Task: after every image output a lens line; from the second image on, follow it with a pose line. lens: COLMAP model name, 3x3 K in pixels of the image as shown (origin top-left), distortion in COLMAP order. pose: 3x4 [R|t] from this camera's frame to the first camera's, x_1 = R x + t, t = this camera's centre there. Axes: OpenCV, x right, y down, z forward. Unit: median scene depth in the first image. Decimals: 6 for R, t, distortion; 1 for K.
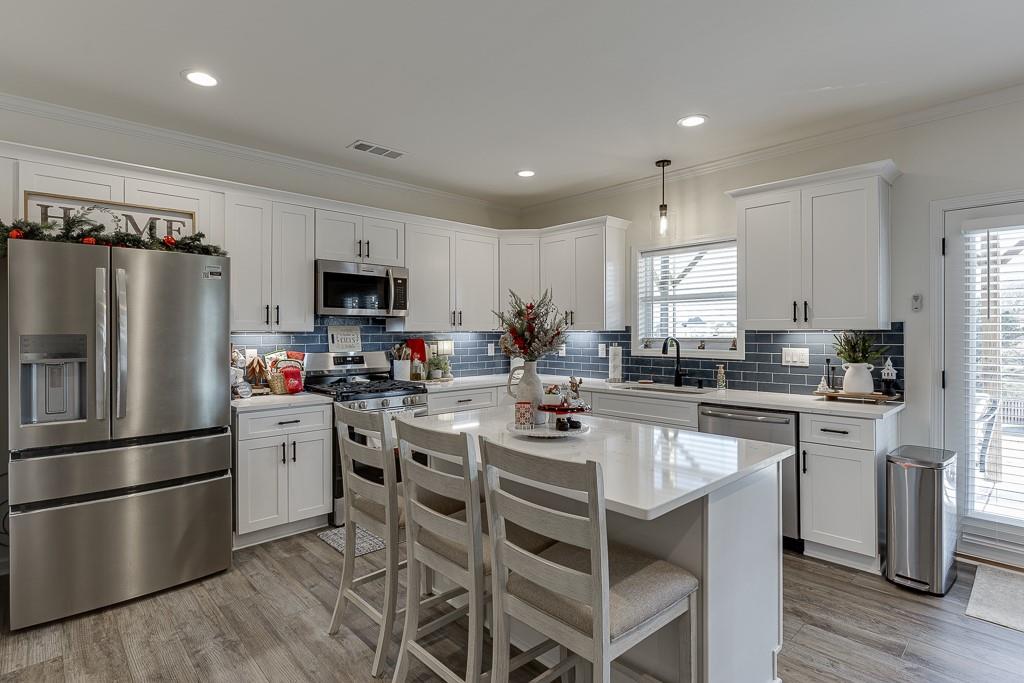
lens RADIAL K [[513.3, 0, 509.6], [0, 513.3, 329.2], [0, 0, 1]] dist [-0.000979, -0.000086]
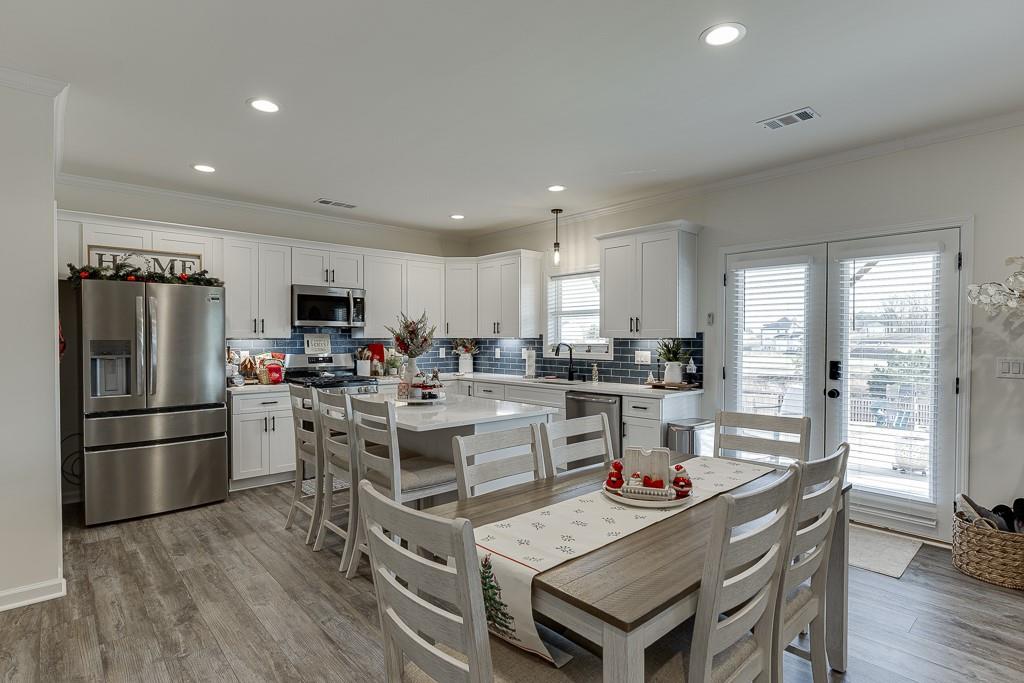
lens RADIAL K [[512.0, 0, 519.8], [0, 512.0, 343.0], [0, 0, 1]] dist [0.000716, 0.000027]
pose [[0.999969, 0.002336, -0.007549, 0.263405], [-0.002227, 0.999893, 0.014473, -0.004169], [0.007582, -0.014456, 0.999867, -0.391041]]
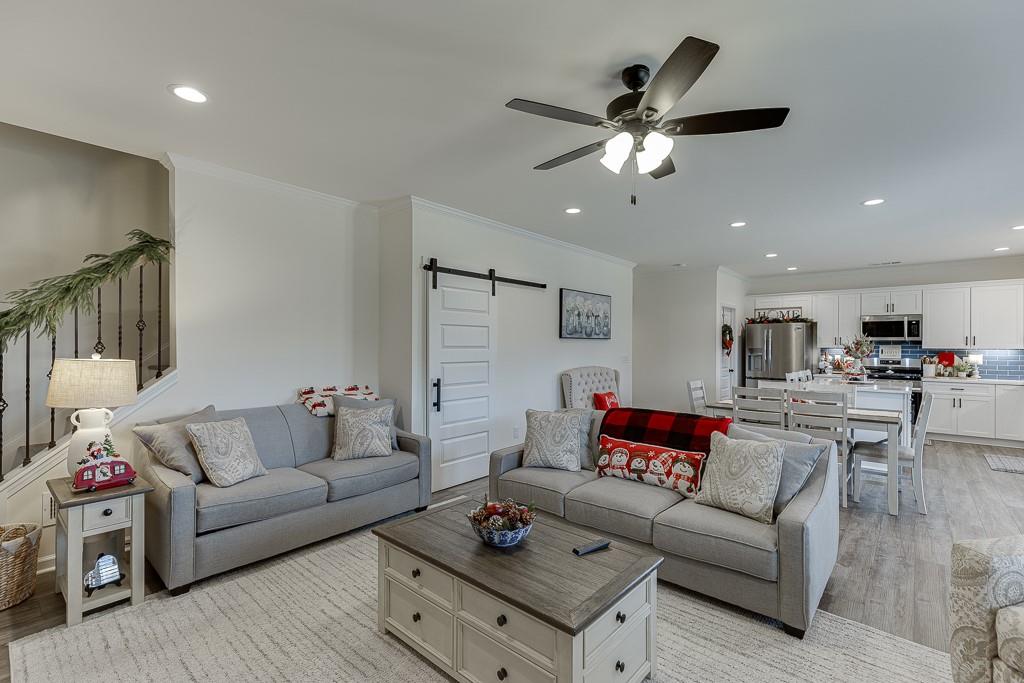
lens RADIAL K [[457.1, 0, 518.8], [0, 457.1, 342.8], [0, 0, 1]] dist [0.006804, -0.000068]
pose [[0.102341, -0.001118, -0.994749, 1.684788], [-0.001788, 0.999998, -0.001308, -0.014532], [0.994748, 0.001912, 0.102339, -0.803971]]
